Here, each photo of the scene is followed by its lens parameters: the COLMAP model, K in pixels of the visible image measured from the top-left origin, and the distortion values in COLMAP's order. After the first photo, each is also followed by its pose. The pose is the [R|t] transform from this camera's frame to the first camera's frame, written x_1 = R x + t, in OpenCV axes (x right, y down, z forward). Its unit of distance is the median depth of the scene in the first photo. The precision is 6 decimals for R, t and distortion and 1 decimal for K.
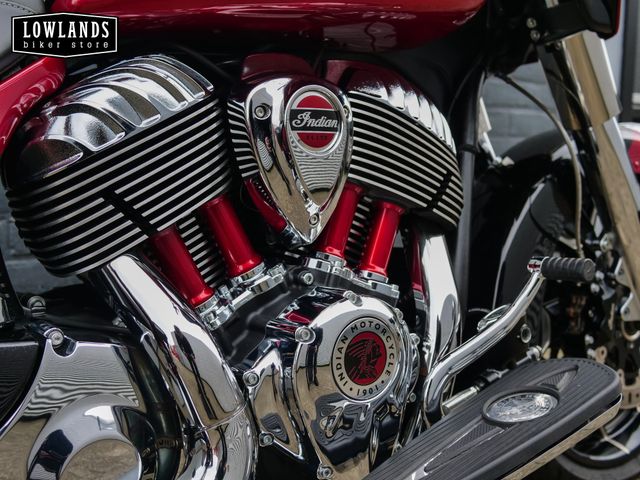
lens RADIAL K [[745.9, 0, 319.5], [0, 745.9, 244.2], [0, 0, 1]] dist [-0.002845, 0.000000]
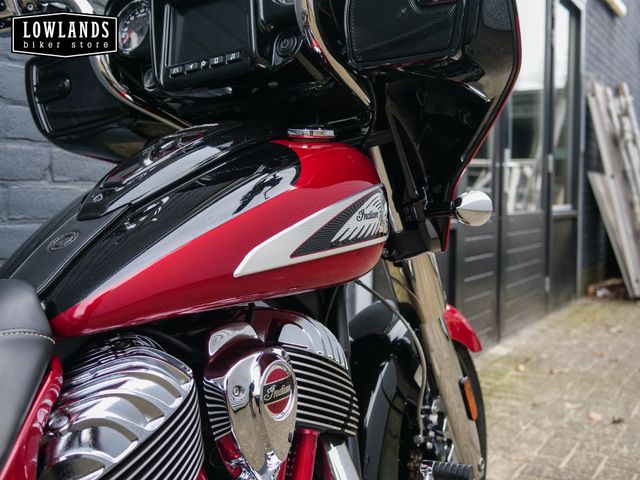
lens RADIAL K [[745.9, 0, 314.3], [0, 745.9, 240.9], [0, 0, 1]] dist [-0.002845, 0.000000]
pose [[0.928427, -0.023954, 0.370743, -0.386487], [0.047551, 0.997373, -0.054640, -0.336661], [-0.368460, 0.068358, 0.927127, -0.131380]]
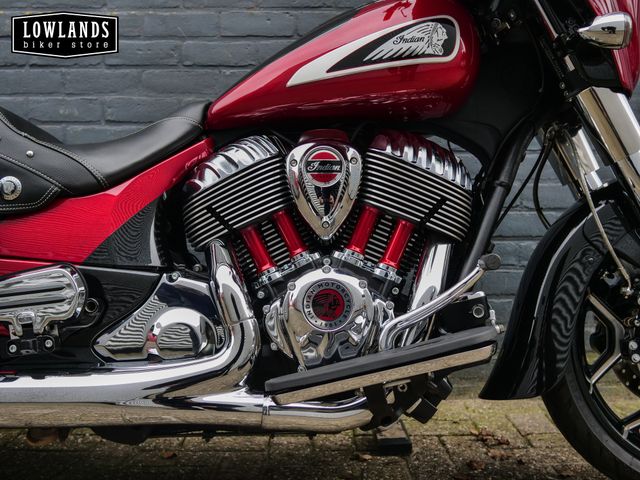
lens RADIAL K [[745.9, 0, 323.3], [0, 745.9, 240.3], [0, 0, 1]] dist [-0.002845, 0.000000]
pose [[0.797999, 0.007957, -0.602606, 1.032996], [-0.067130, 0.994864, -0.075760, 0.132547], [0.598908, 0.100910, 0.794435, -0.343883]]
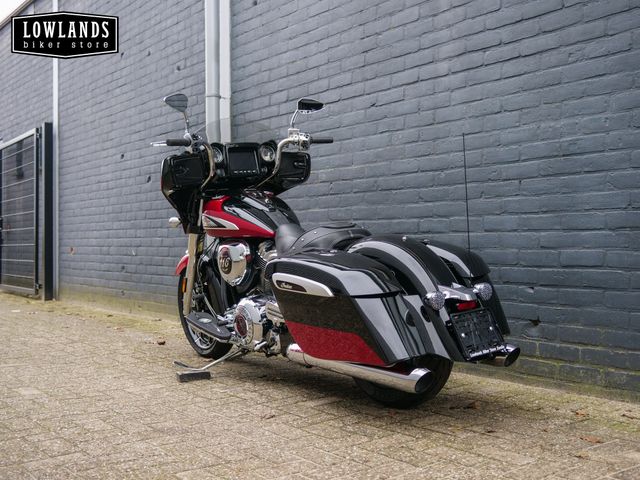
lens RADIAL K [[745.9, 0, 321.7], [0, 745.9, 240.2], [0, 0, 1]] dist [-0.002845, 0.000000]
pose [[0.018765, -0.013011, -0.999739, 4.515479], [-0.122046, 0.992408, -0.015206, -0.189309], [0.992347, 0.122300, 0.017034, 1.031755]]
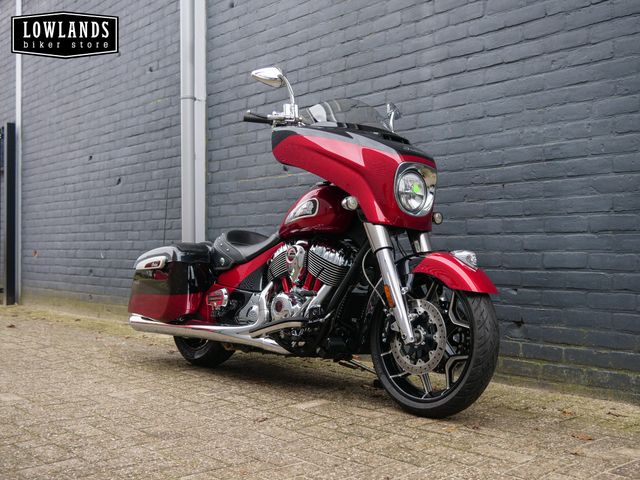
lens RADIAL K [[745.9, 0, 323.2], [0, 745.9, 238.9], [0, 0, 1]] dist [-0.002845, 0.000000]
pose [[0.079790, -0.018869, -0.996633, 4.523422], [-0.121014, 0.992242, -0.028474, -0.162759], [0.989439, 0.122879, 0.076887, 0.839978]]
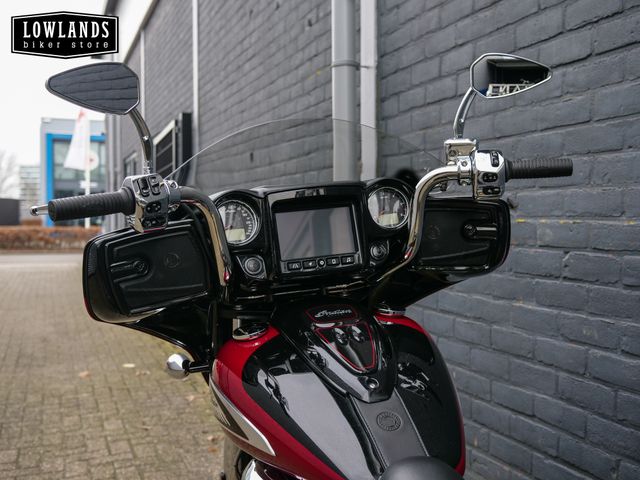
lens RADIAL K [[745.9, 0, 322.6], [0, 745.9, 239.2], [0, 0, 1]] dist [-0.002845, 0.000000]
pose [[-0.282762, 0.021650, -0.958946, 1.197198], [-0.120428, 0.991033, 0.057885, -0.843720], [0.951600, 0.131851, -0.277619, 1.062471]]
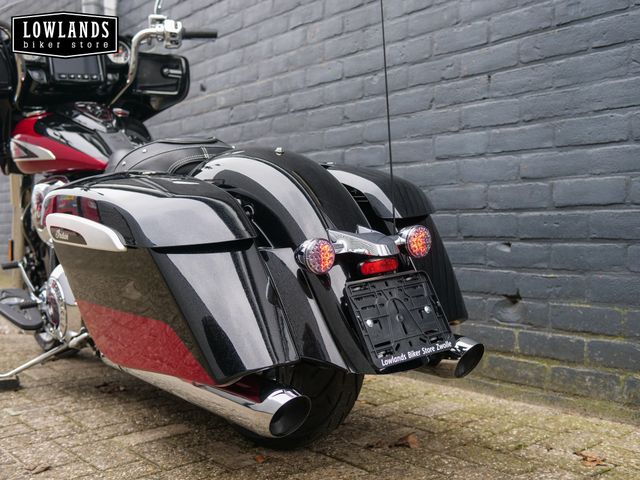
lens RADIAL K [[745.9, 0, 322.8], [0, 745.9, 239.2], [0, 0, 1]] dist [-0.002845, 0.000000]
pose [[0.039536, 0.009124, -0.999176, 2.825359], [-0.115332, 0.993317, 0.004507, -0.077035], [0.992540, 0.115059, 0.040324, 1.592703]]
